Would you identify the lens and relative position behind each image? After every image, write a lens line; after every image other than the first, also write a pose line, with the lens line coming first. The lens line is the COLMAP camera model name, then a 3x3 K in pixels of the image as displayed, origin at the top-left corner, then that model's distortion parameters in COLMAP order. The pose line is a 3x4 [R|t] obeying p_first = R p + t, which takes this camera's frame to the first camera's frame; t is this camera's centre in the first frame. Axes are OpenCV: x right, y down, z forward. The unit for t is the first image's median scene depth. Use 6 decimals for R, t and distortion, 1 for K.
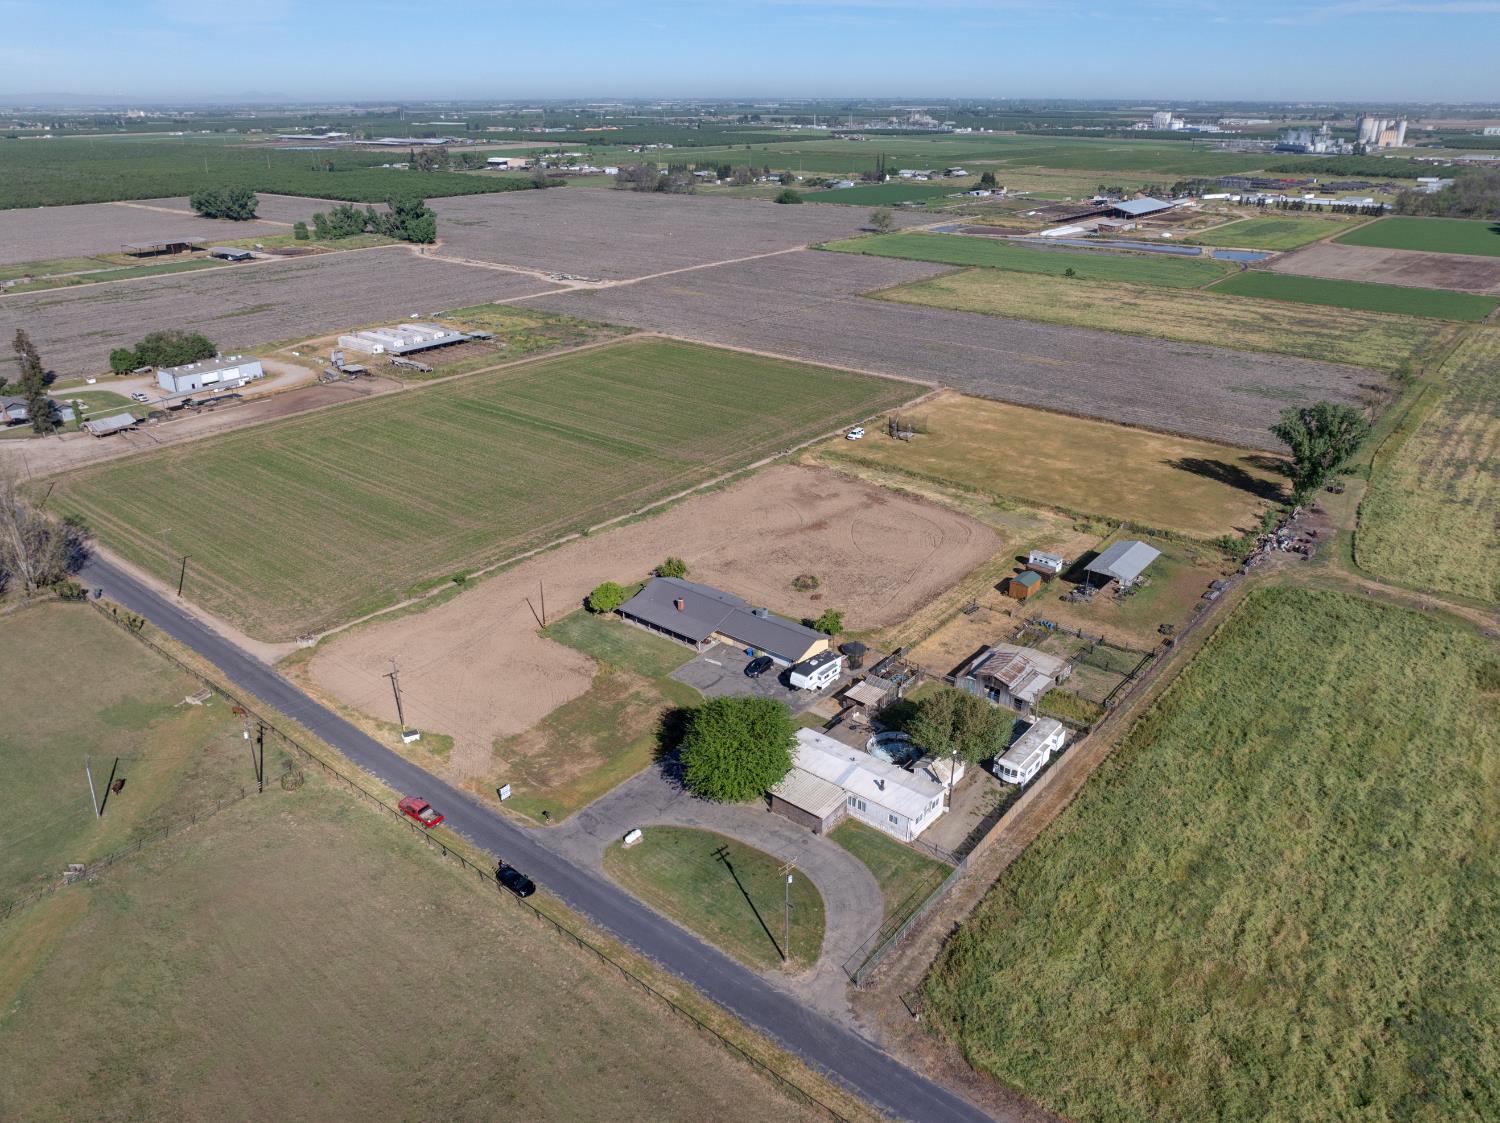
lens RADIAL K [[1065.1, 0, 754.5], [0, 1065.1, 535.9], [0, 0, 1]] dist [-0.036756, 0.001850]
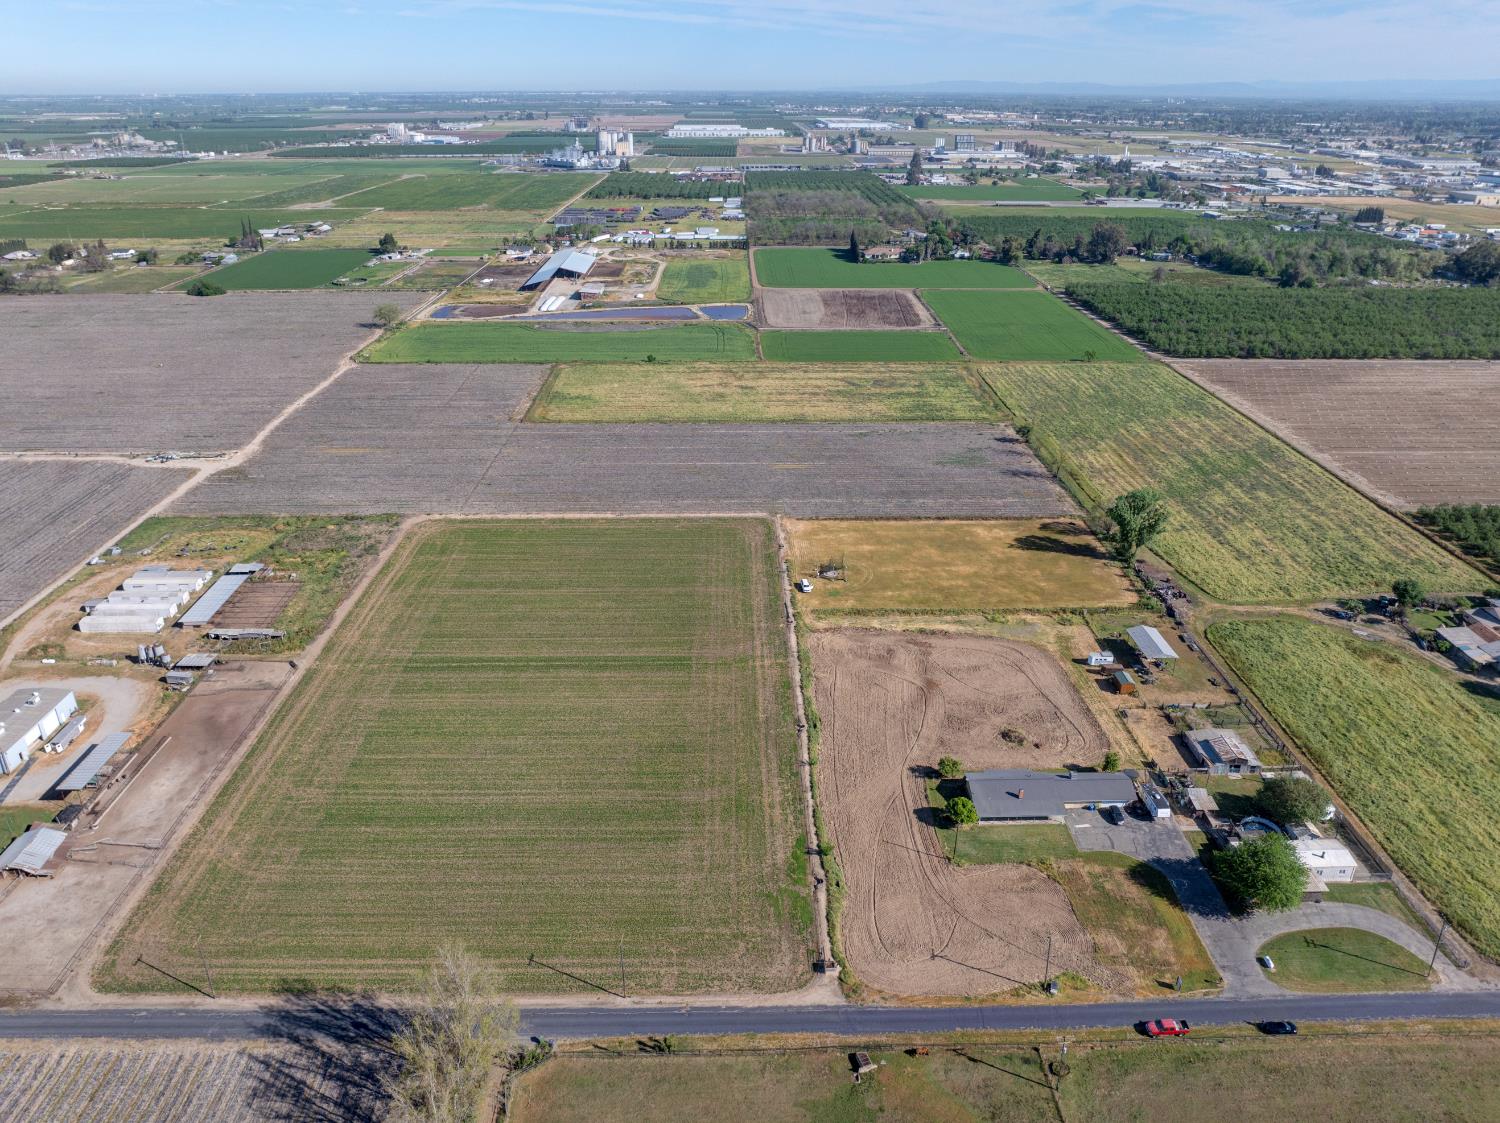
lens RADIAL K [[1065.1, 0, 754.5], [0, 1065.1, 535.9], [0, 0, 1]] dist [-0.036756, 0.001850]
pose [[0.761062, -0.249557, 0.598754, -0.763151], [0.245420, 0.965198, 0.090341, -0.325077], [-0.600462, 0.078191, 0.795822, 0.134542]]
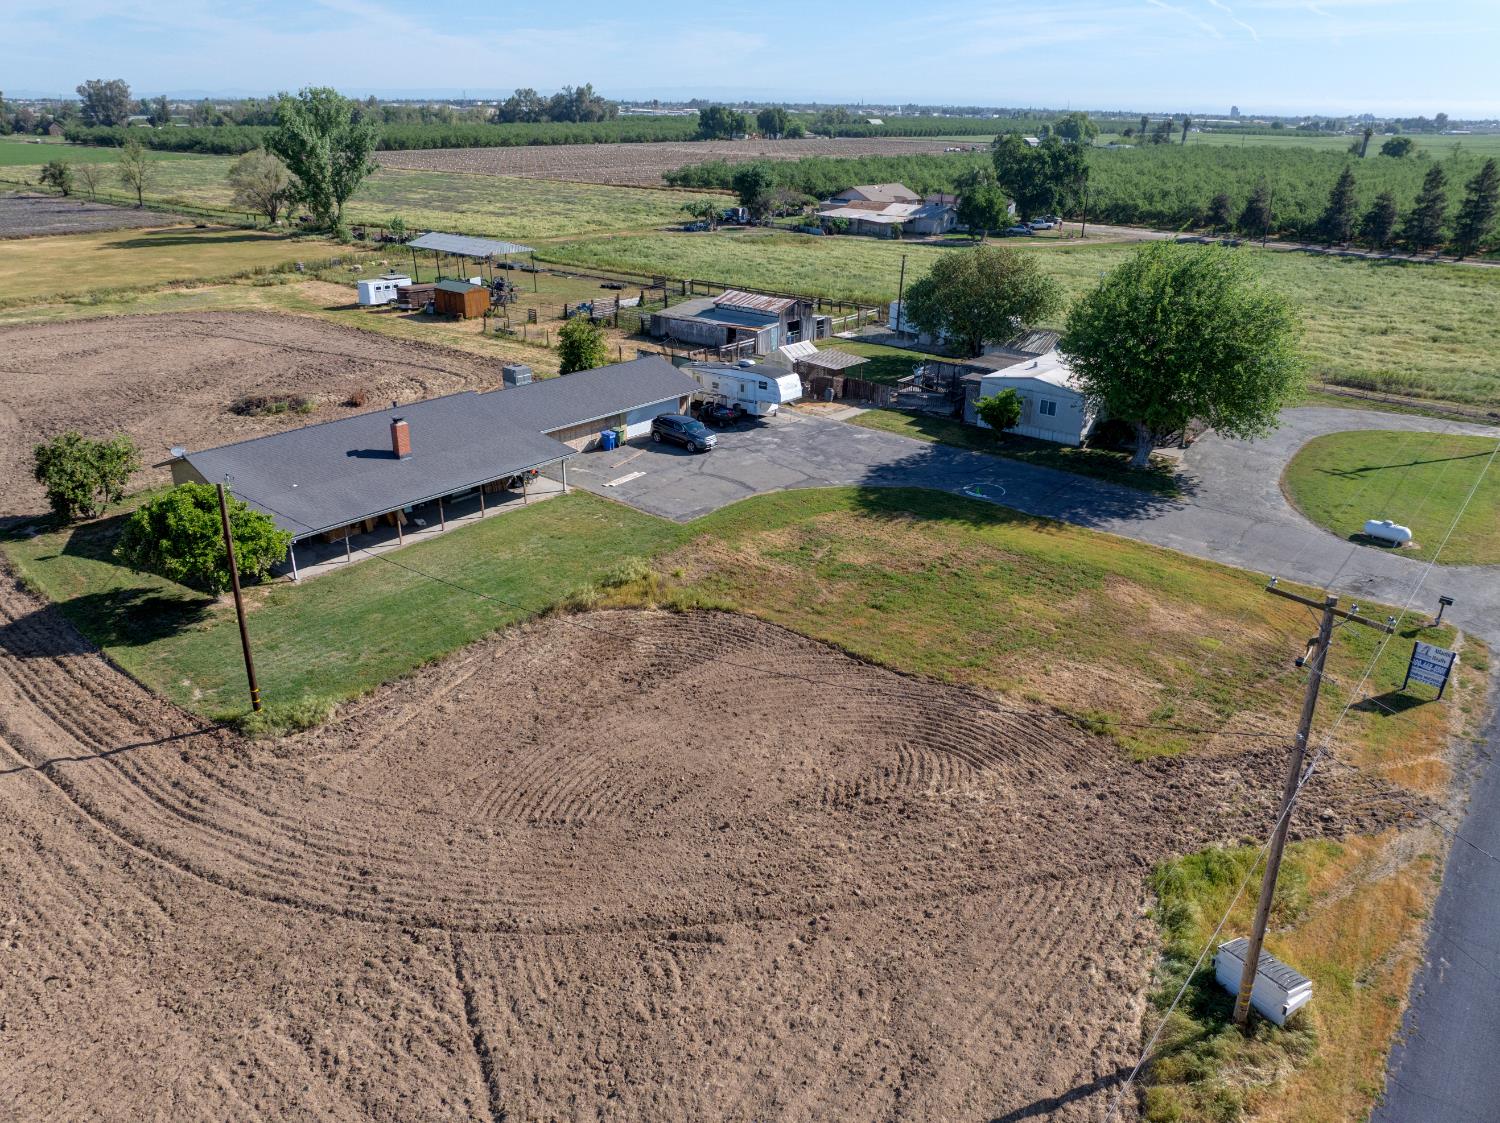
lens RADIAL K [[1065.1, 0, 754.5], [0, 1065.1, 535.9], [0, 0, 1]] dist [-0.036756, 0.001850]
pose [[0.013230, -0.376121, 0.926476, -0.305846], [0.371475, 0.862092, 0.344678, 0.013133], [-0.928349, 0.339603, 0.151125, 0.666906]]
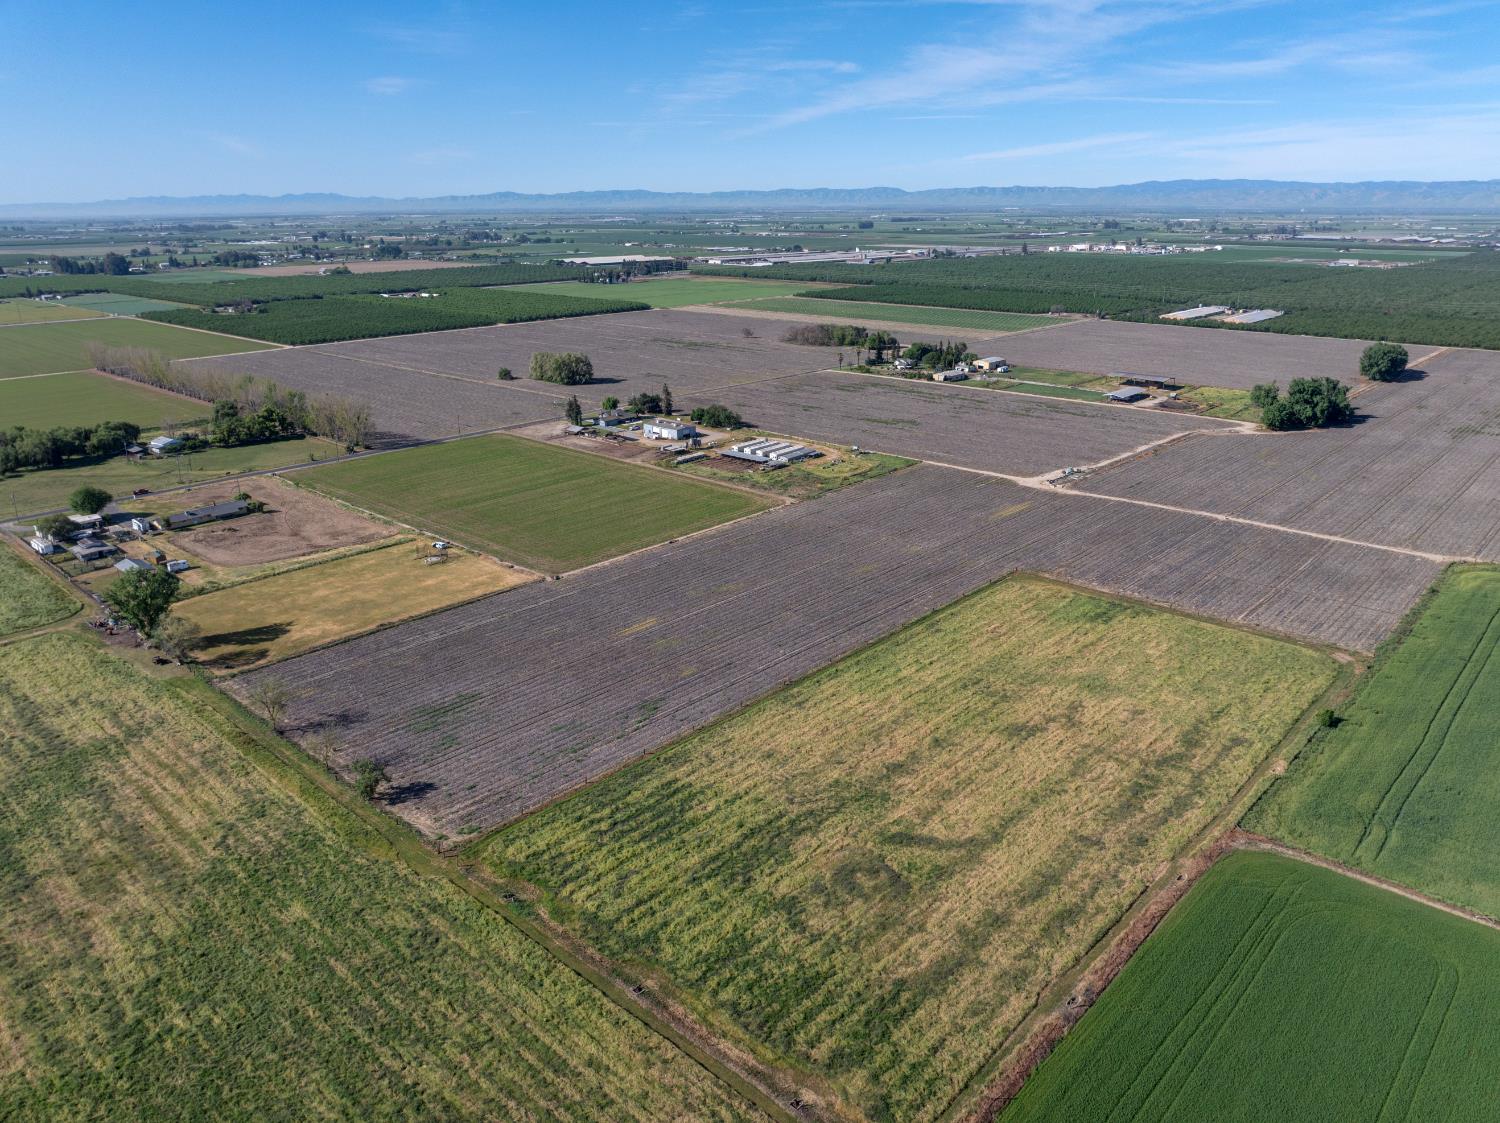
lens RADIAL K [[1065.1, 0, 754.5], [0, 1065.1, 535.9], [0, 0, 1]] dist [-0.036756, 0.001850]
pose [[-0.057192, 0.302945, -0.951291, 1.701889], [-0.381668, 0.873838, 0.301226, -0.835975], [0.922528, 0.380305, 0.065647, 1.570691]]
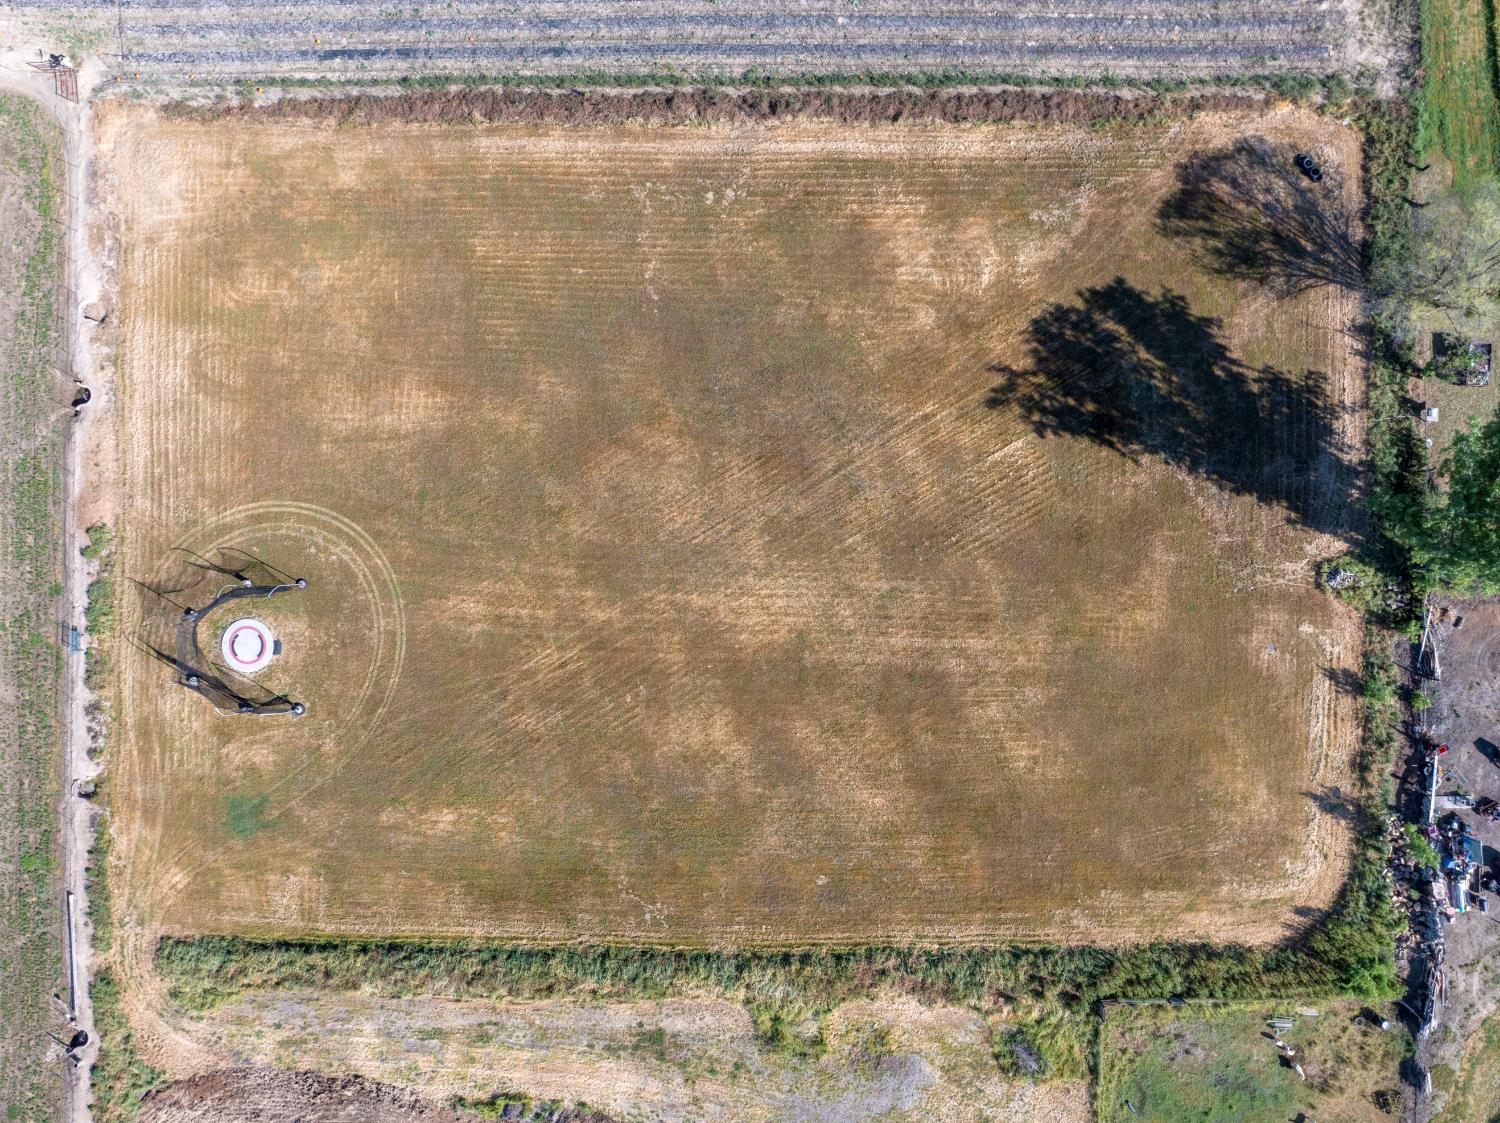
lens RADIAL K [[1065.1, 0, 754.5], [0, 1065.1, 535.9], [0, 0, 1]] dist [-0.036756, 0.001850]
pose [[0.775685, -0.631116, -0.002072, 0.343351], [0.256607, 0.312385, 0.914641, -0.434363], [-0.576598, -0.710006, 0.404261, 1.000827]]
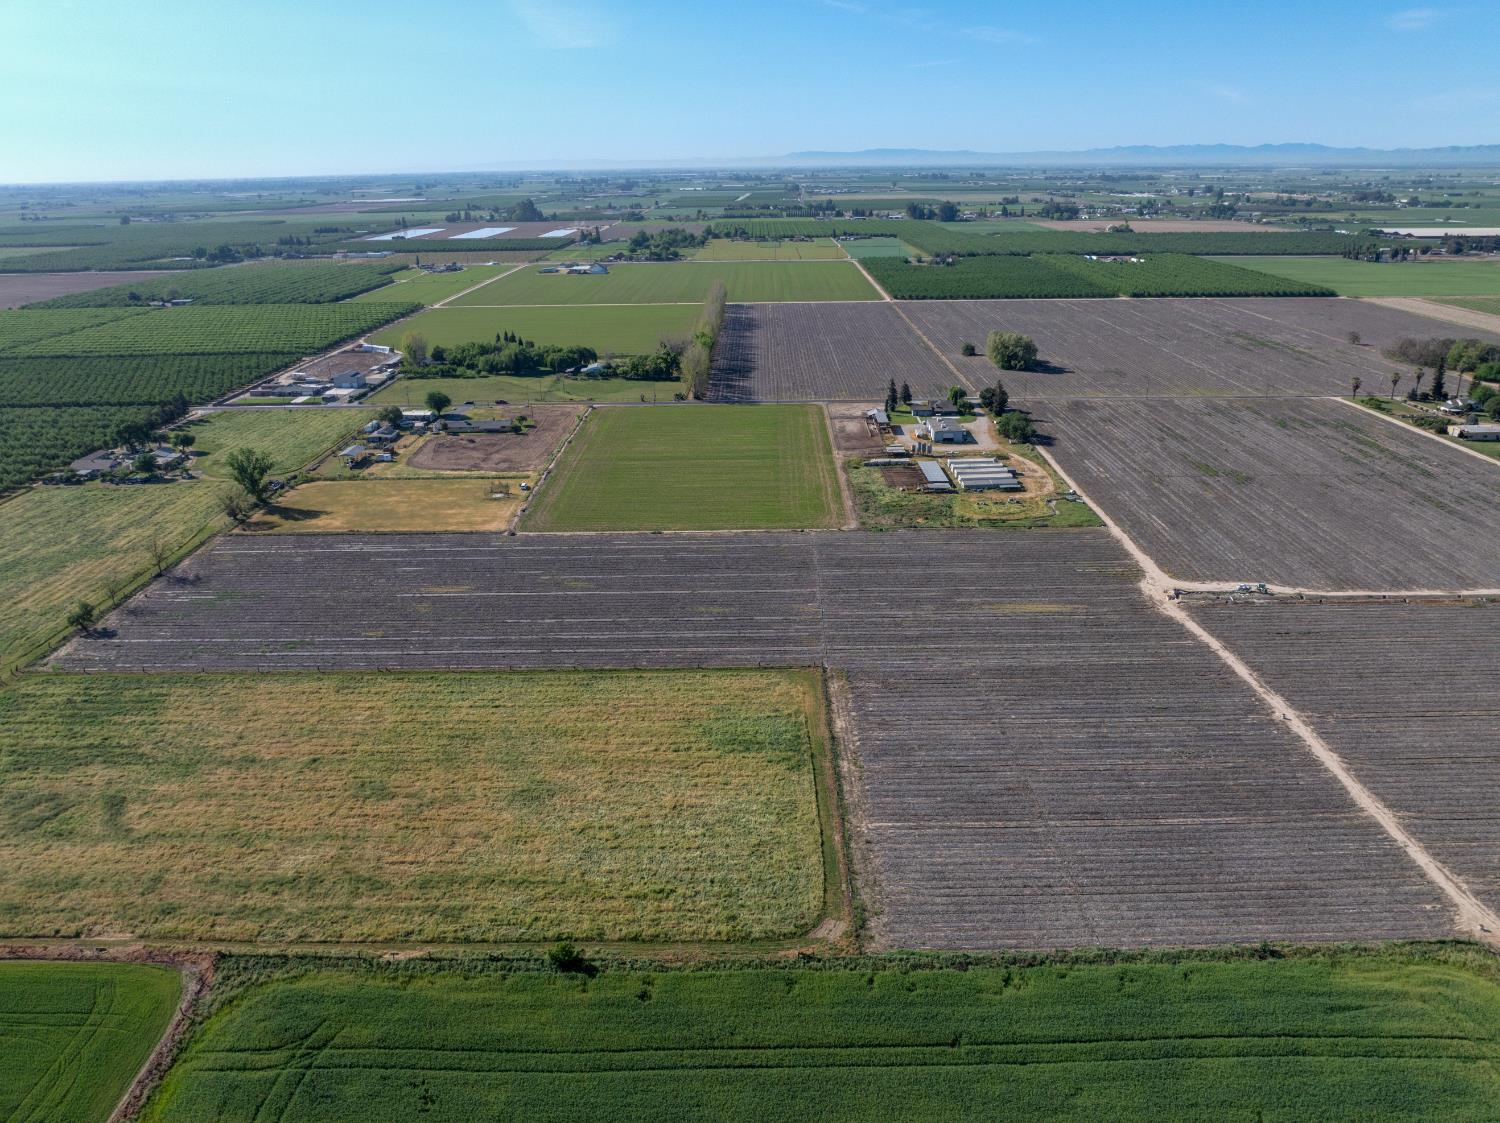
lens RADIAL K [[1065.1, 0, 754.5], [0, 1065.1, 535.9], [0, 0, 1]] dist [-0.036756, 0.001850]
pose [[-0.777930, 0.222136, -0.587776, 0.957540], [-0.228849, 0.771018, 0.594272, -1.308713], [0.585195, 0.596814, -0.548963, 2.602074]]
